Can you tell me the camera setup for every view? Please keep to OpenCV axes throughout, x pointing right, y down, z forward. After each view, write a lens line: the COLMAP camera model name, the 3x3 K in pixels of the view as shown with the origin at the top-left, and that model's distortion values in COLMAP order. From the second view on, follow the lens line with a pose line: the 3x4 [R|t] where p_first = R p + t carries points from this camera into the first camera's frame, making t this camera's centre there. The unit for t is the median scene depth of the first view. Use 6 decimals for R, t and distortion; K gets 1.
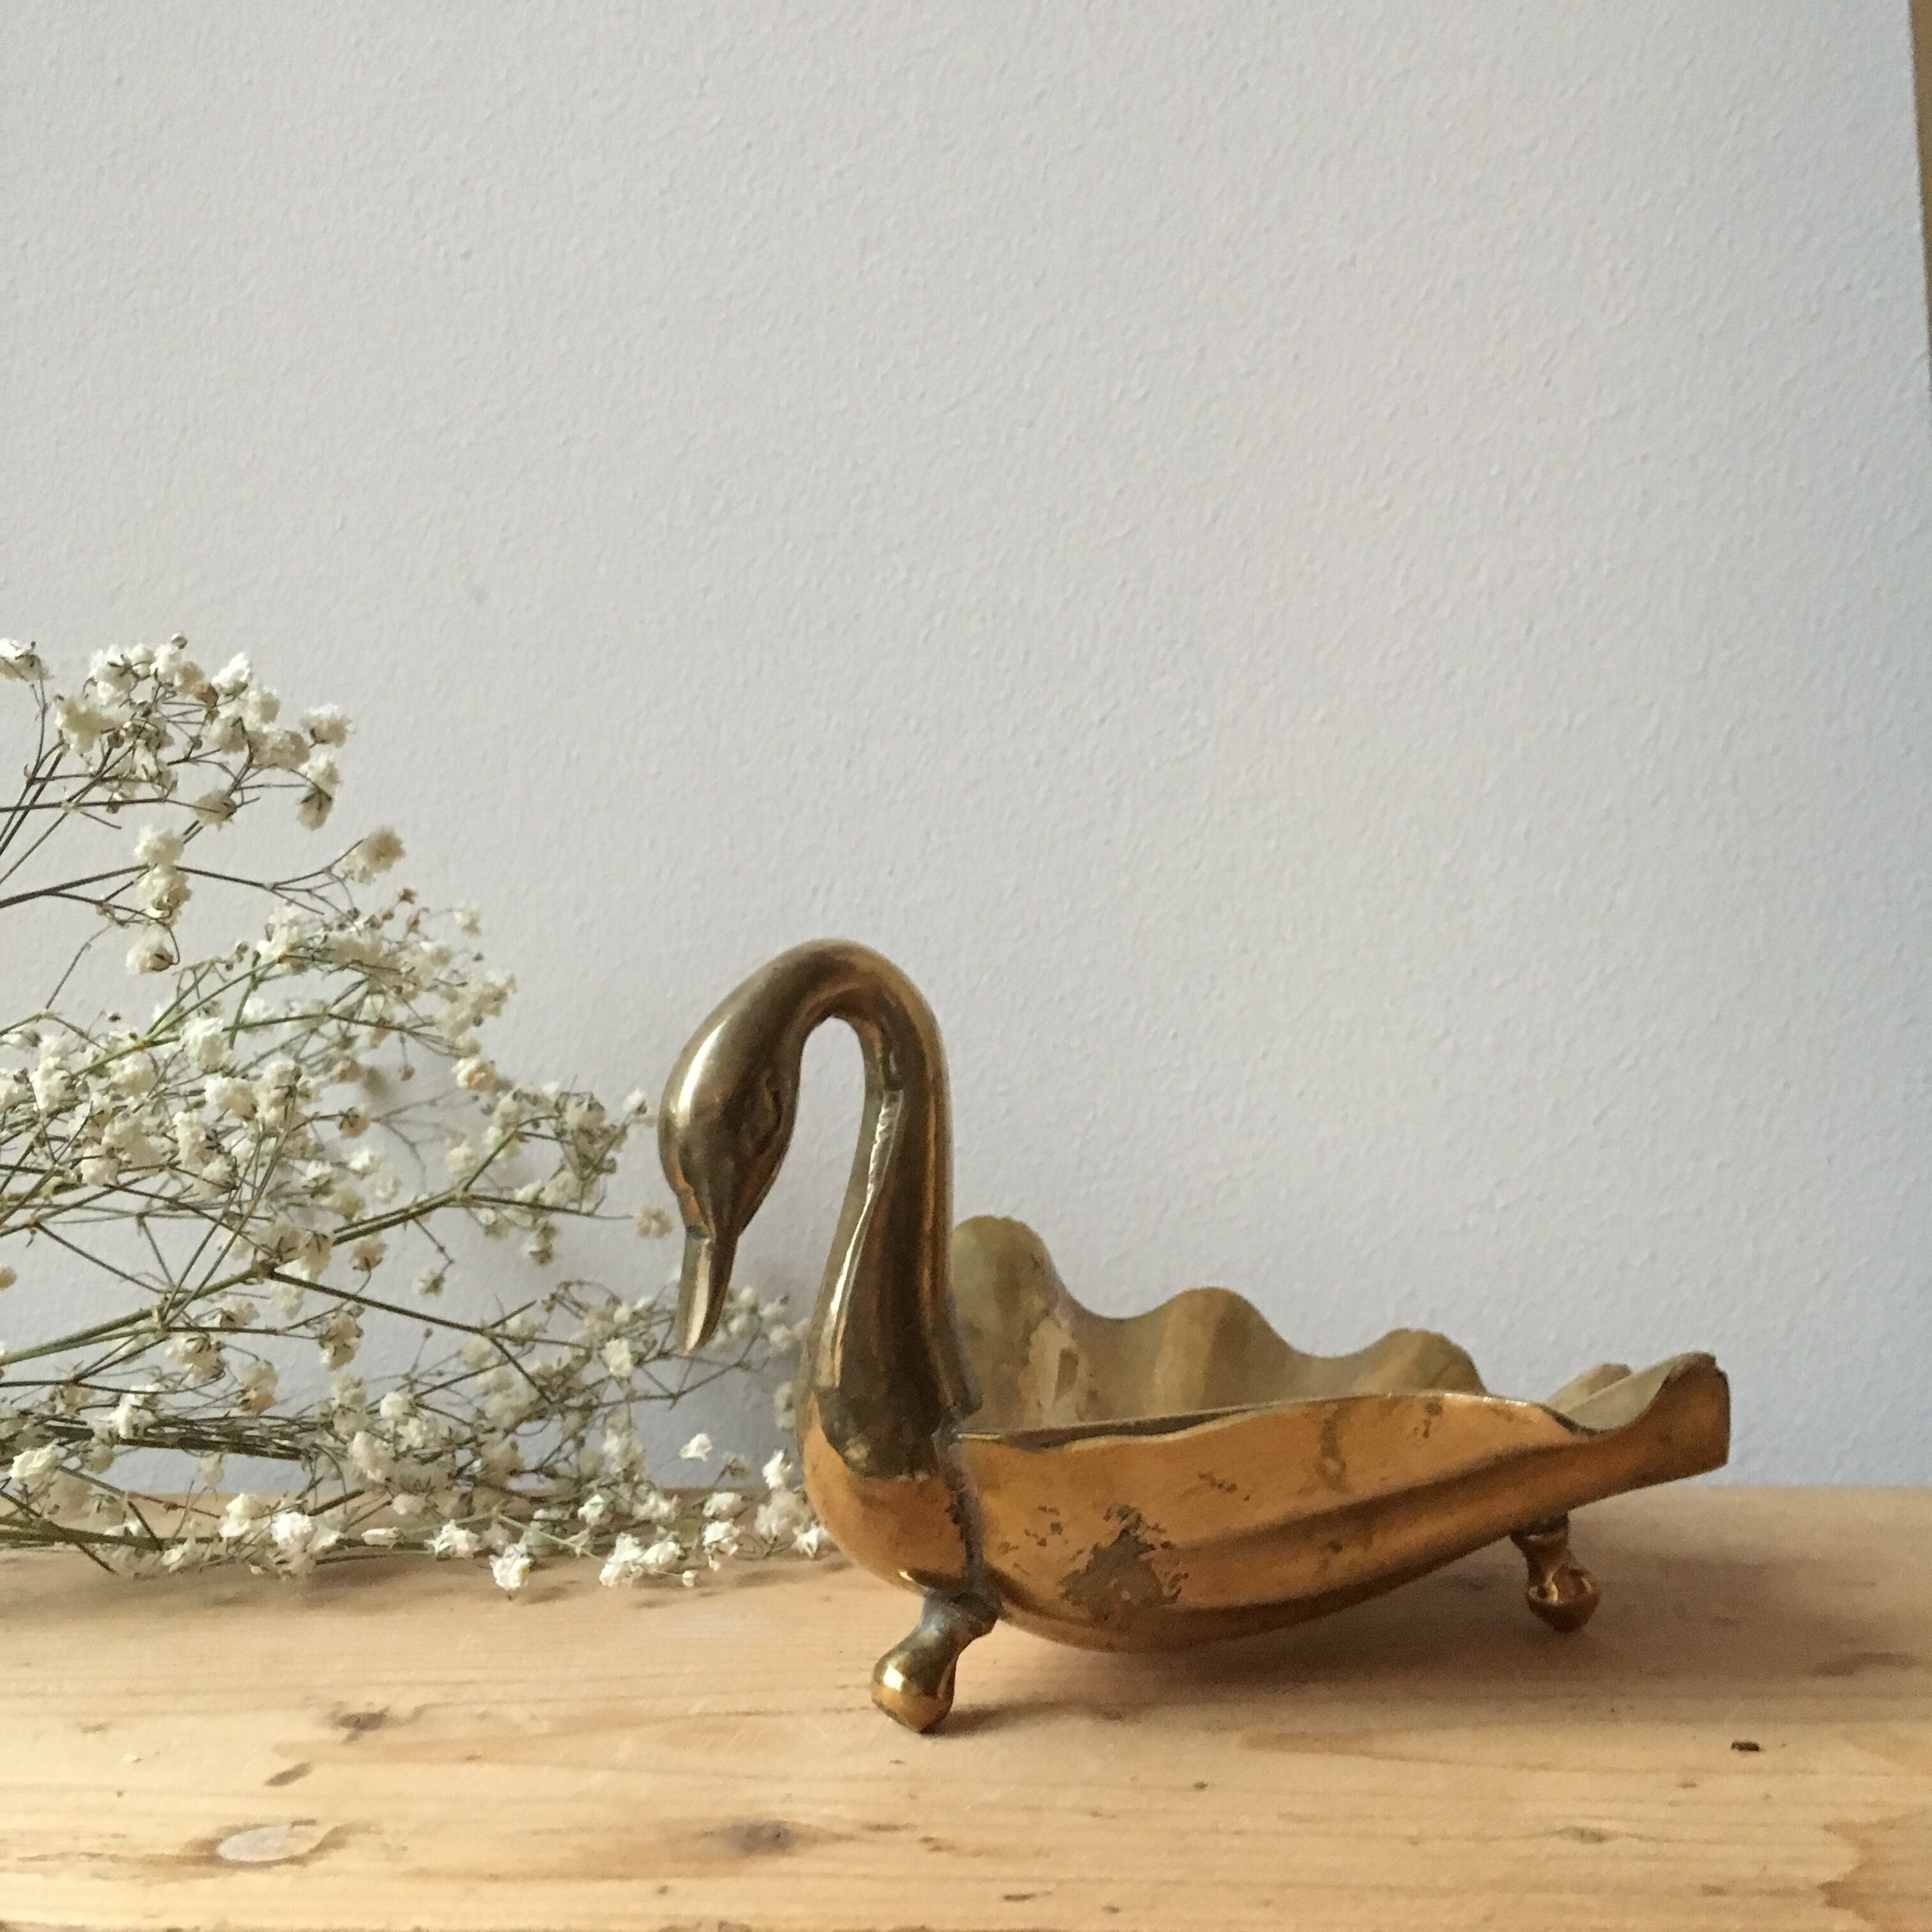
lens RADIAL K [[2240.2, 0, 966.0], [0, 2240.2, 966.0], [0, 0, 1]] dist [0.058421, -0.049167]
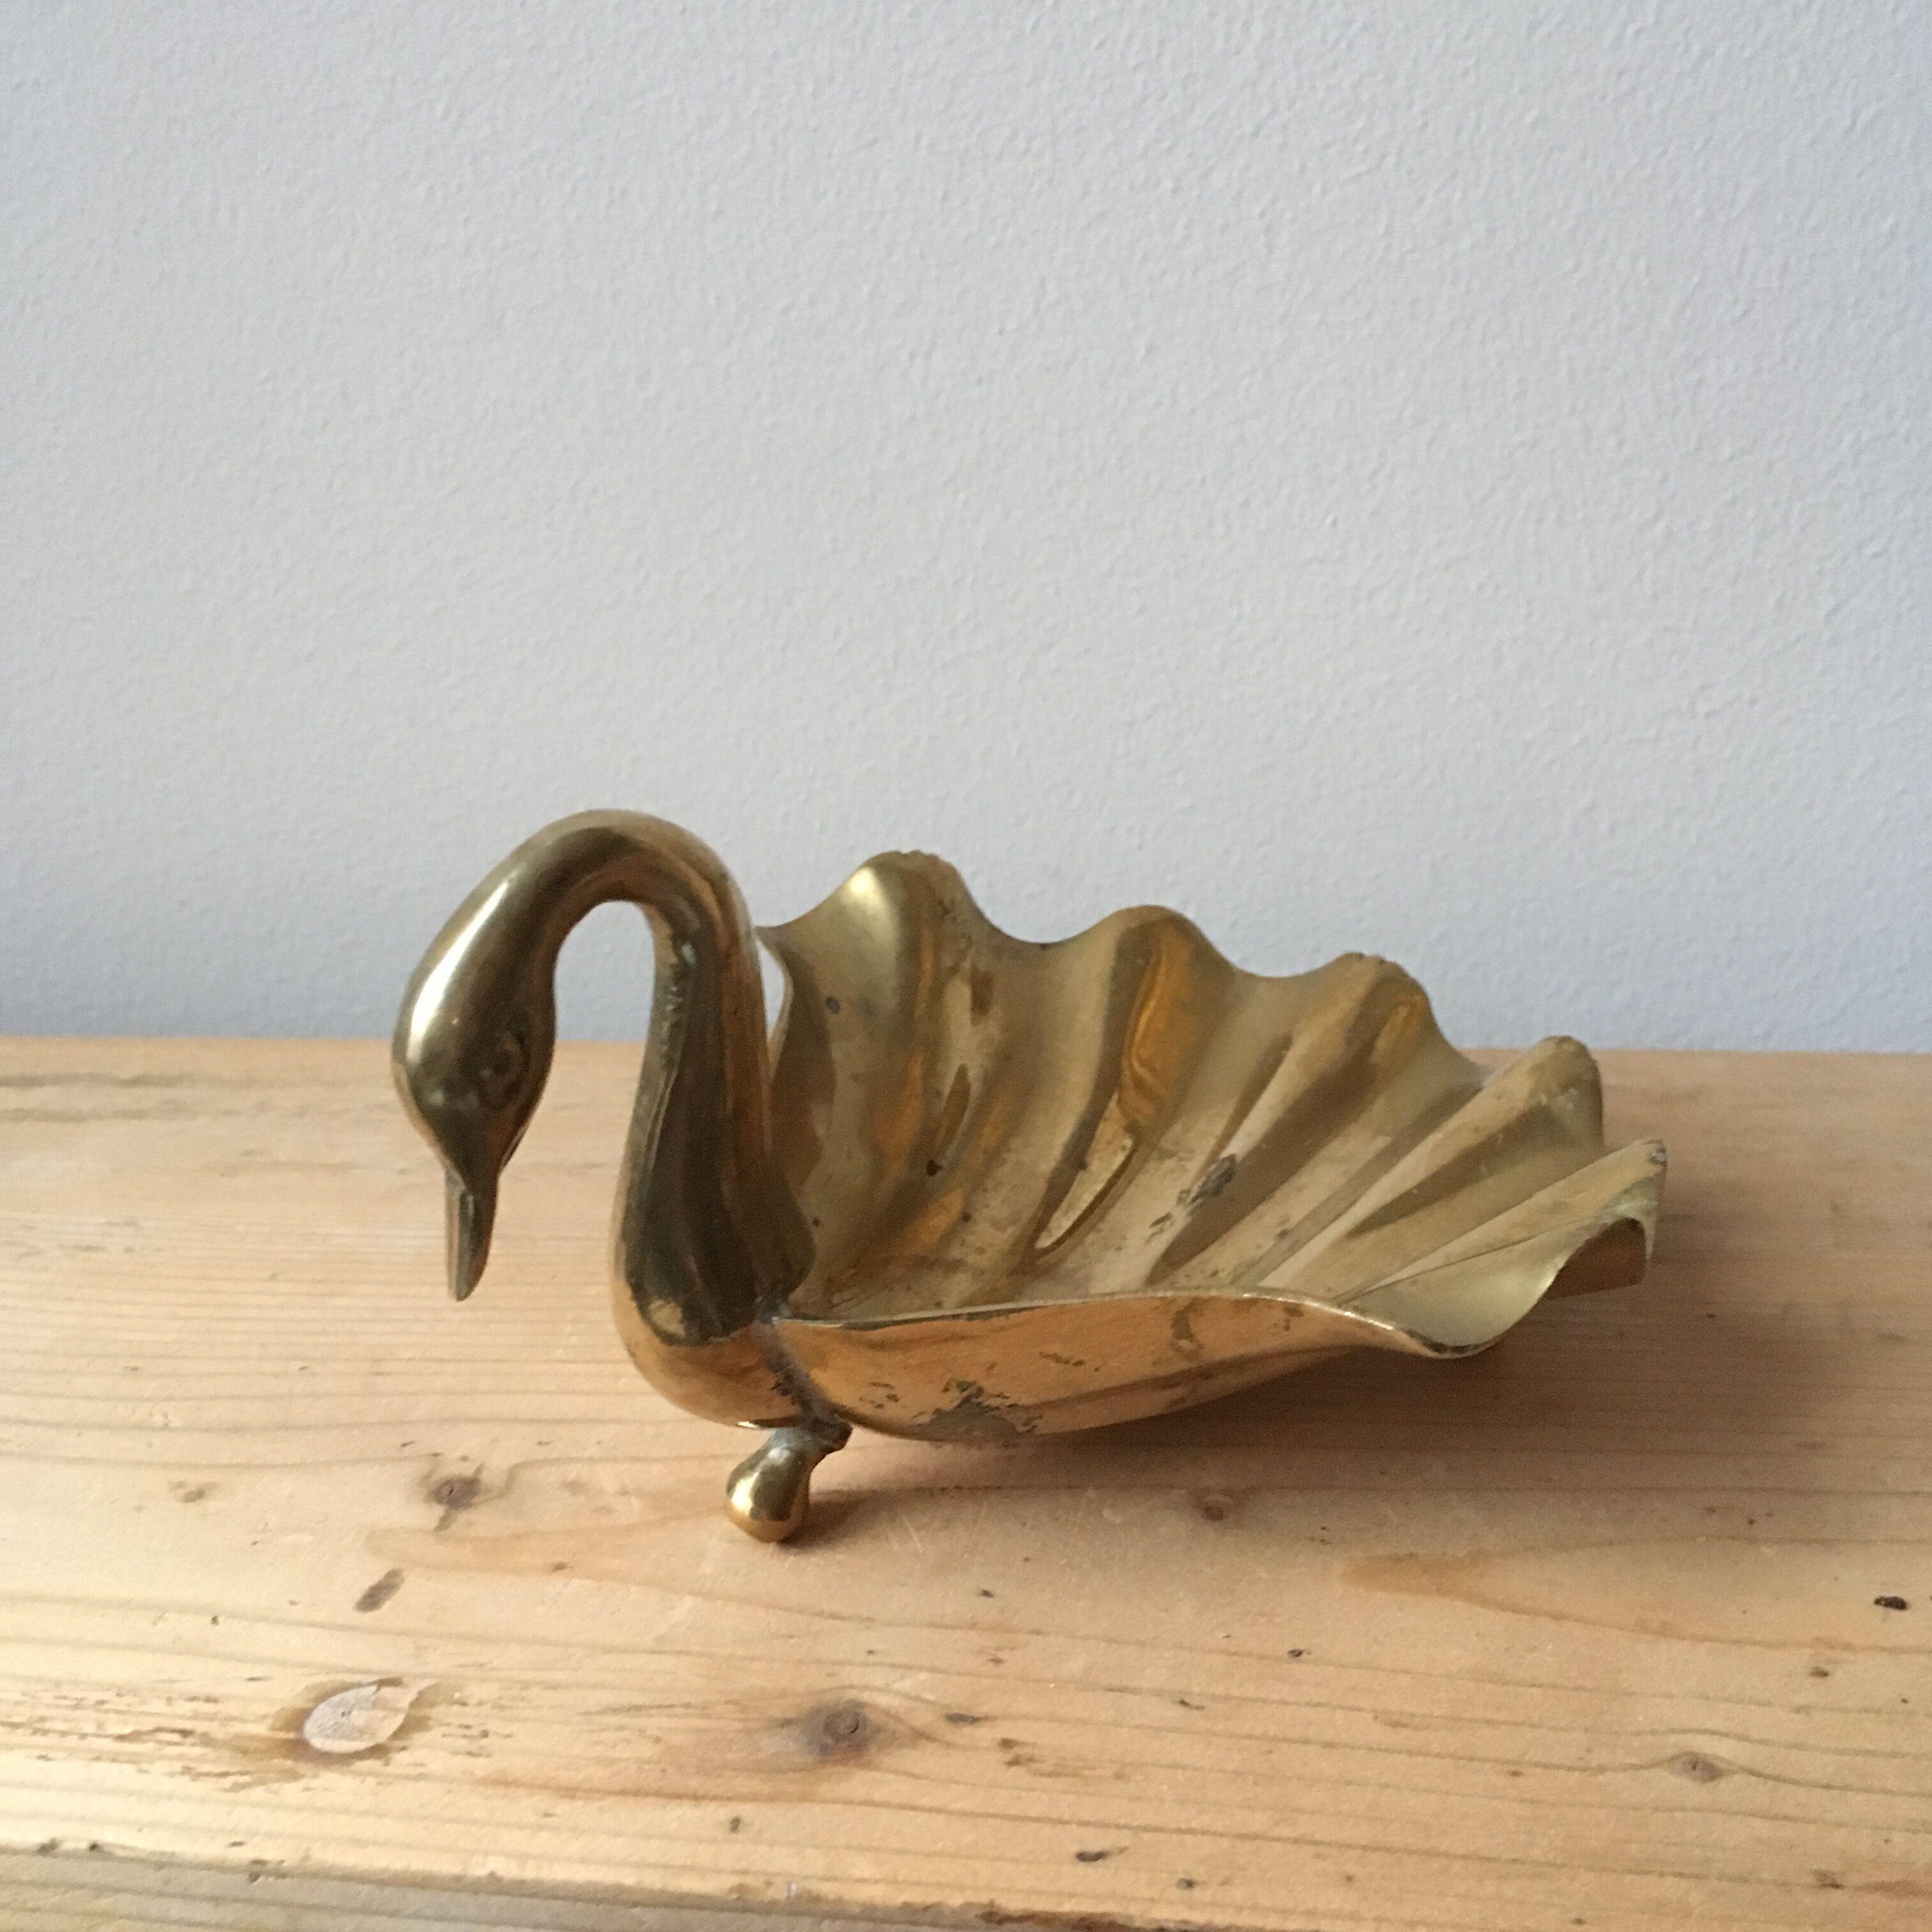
lens RADIAL K [[2240.2, 0, 966.0], [0, 2240.2, 966.0], [0, 0, 1]] dist [0.058421, -0.049167]
pose [[0.995985, -0.003673, -0.089447, 0.029007], [0.039733, 0.913492, 0.404912, -0.170390], [0.080222, -0.406840, 0.909970, 0.134086]]
